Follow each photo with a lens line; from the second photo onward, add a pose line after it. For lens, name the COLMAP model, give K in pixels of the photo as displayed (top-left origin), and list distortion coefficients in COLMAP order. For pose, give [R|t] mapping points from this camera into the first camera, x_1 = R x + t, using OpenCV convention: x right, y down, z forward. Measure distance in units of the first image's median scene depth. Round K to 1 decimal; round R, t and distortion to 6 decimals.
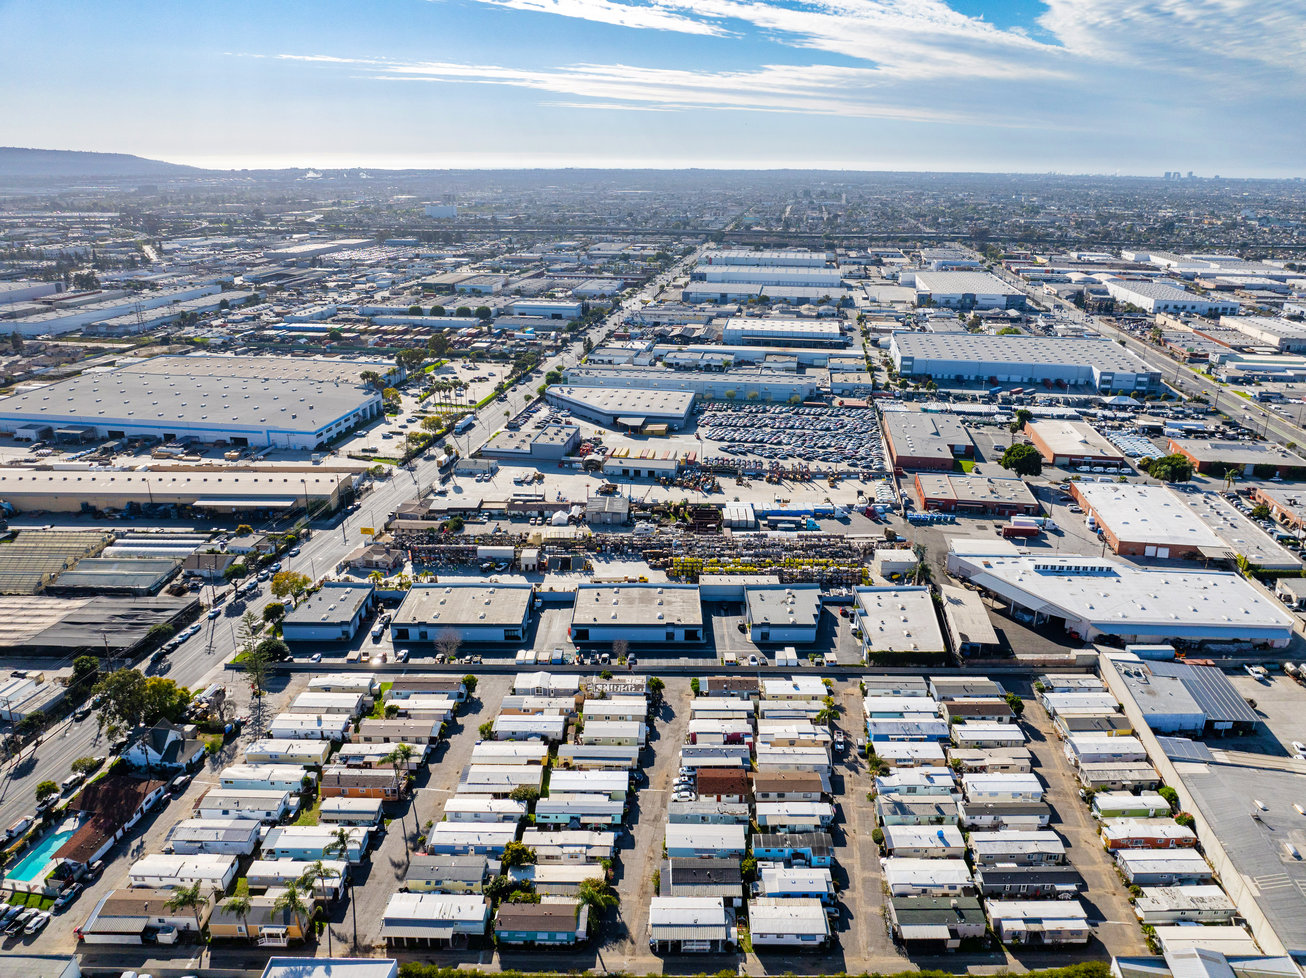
lens RADIAL K [[908.5, 0, 656.6], [0, 908.5, 494.9], [0, 0, 1]] dist [-0.031754, -0.003983]
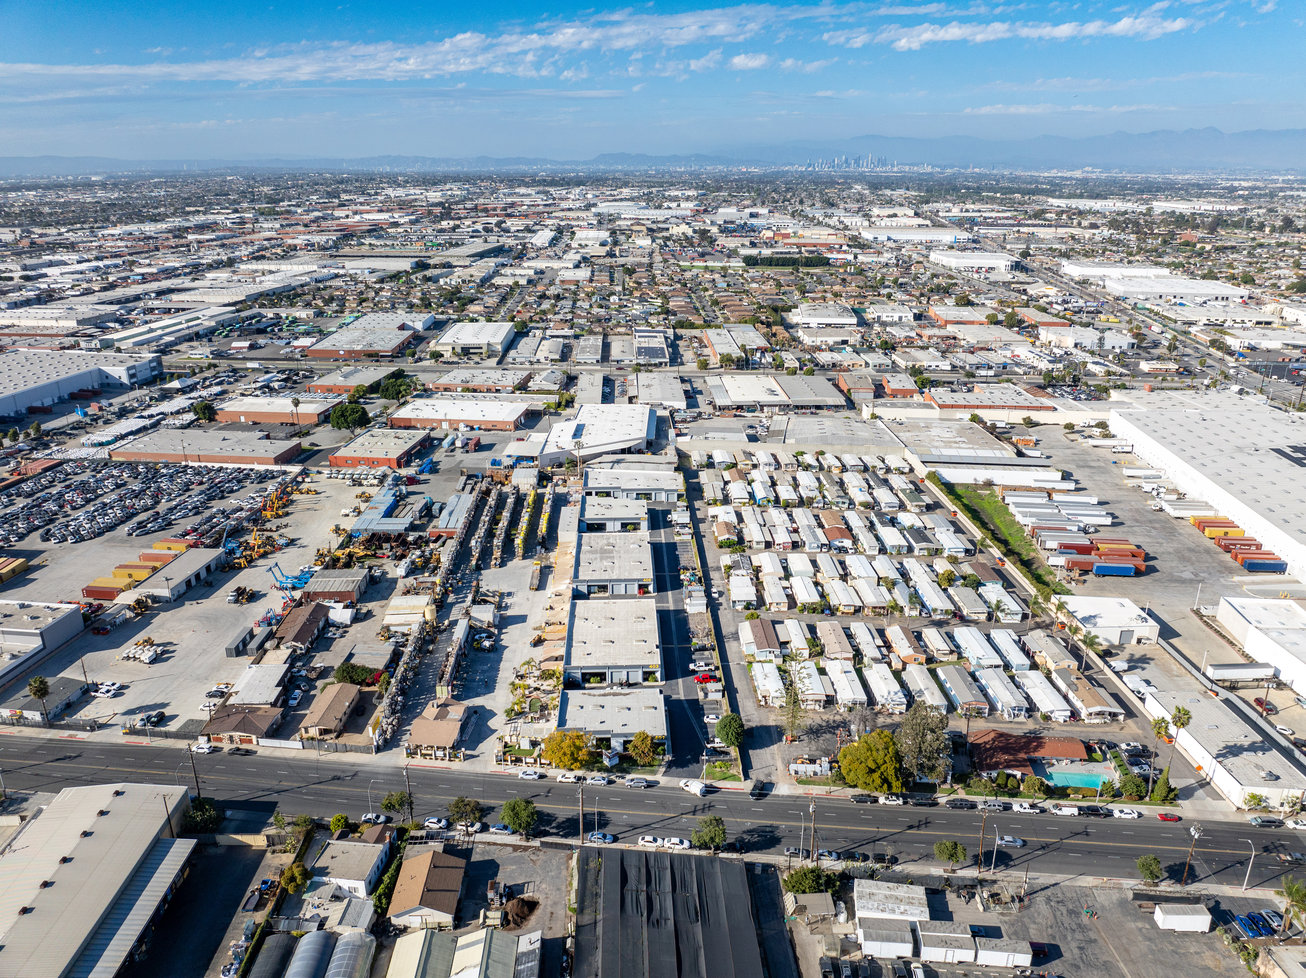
lens RADIAL K [[908.5, 0, 655.7], [0, 908.5, 488.0], [0, 0, 1]] dist [-0.031754, -0.003983]
pose [[-0.042663, -0.339371, 0.939685, -1.294237], [0.338736, 0.879920, 0.333165, -0.377951], [-0.939914, 0.332519, 0.077417, 1.036841]]
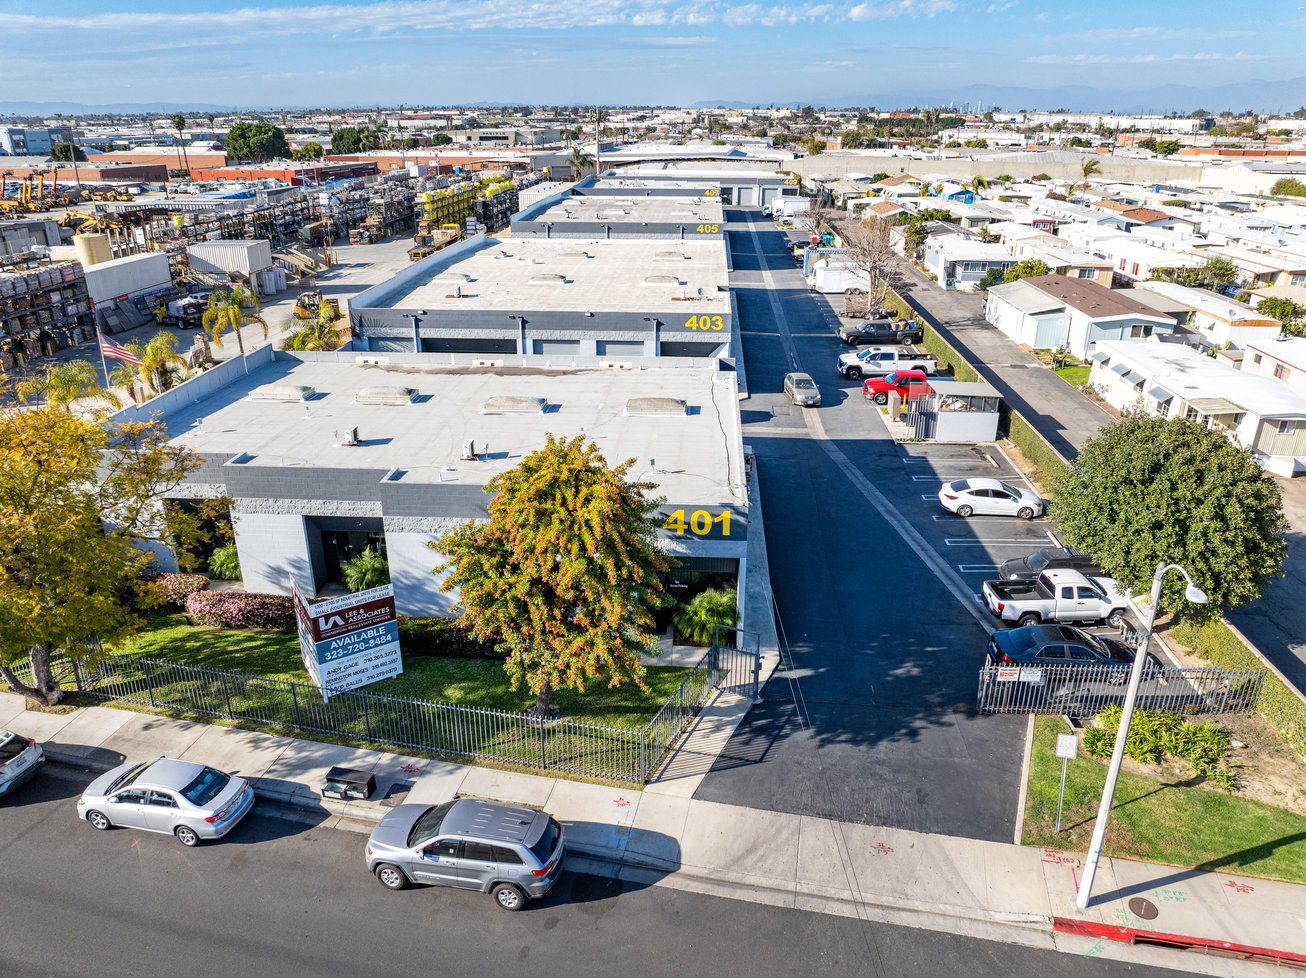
lens RADIAL K [[908.5, 0, 652.2], [0, 908.5, 487.8], [0, 0, 1]] dist [-0.031754, -0.003983]
pose [[0.061412, -0.381547, 0.922307, -0.615990], [0.340792, 0.876536, 0.339920, 0.116239], [-0.938131, 0.293439, 0.183858, 1.173286]]
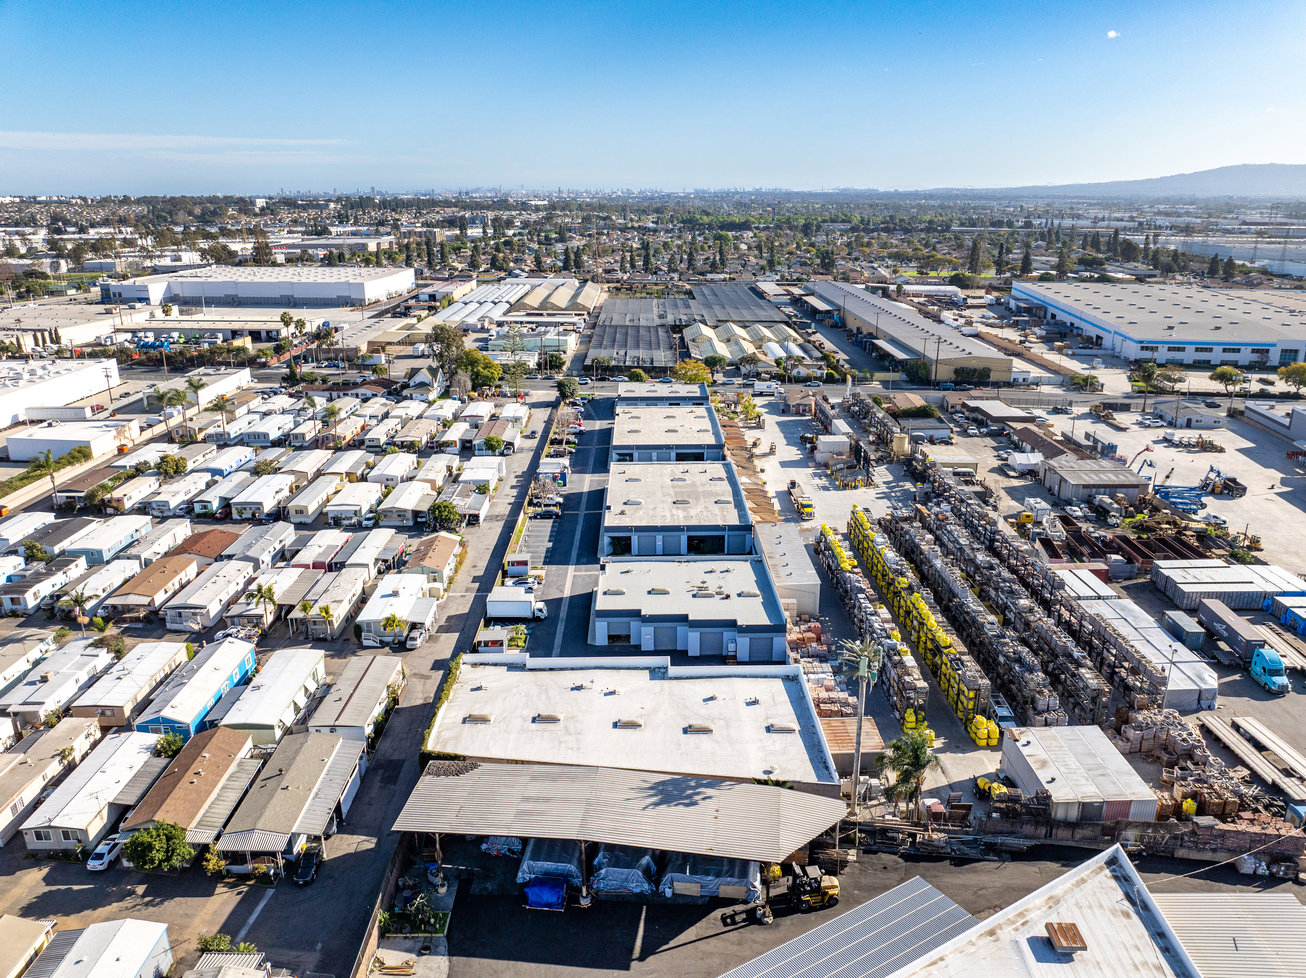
lens RADIAL K [[908.5, 0, 656.6], [0, 908.5, 484.9], [0, 0, 1]] dist [-0.031754, -0.003983]
pose [[0.021255, 0.304541, -0.952262, 0.715730], [-0.338136, 0.898537, 0.279812, -0.069412], [0.940857, 0.316047, 0.122075, 1.123097]]
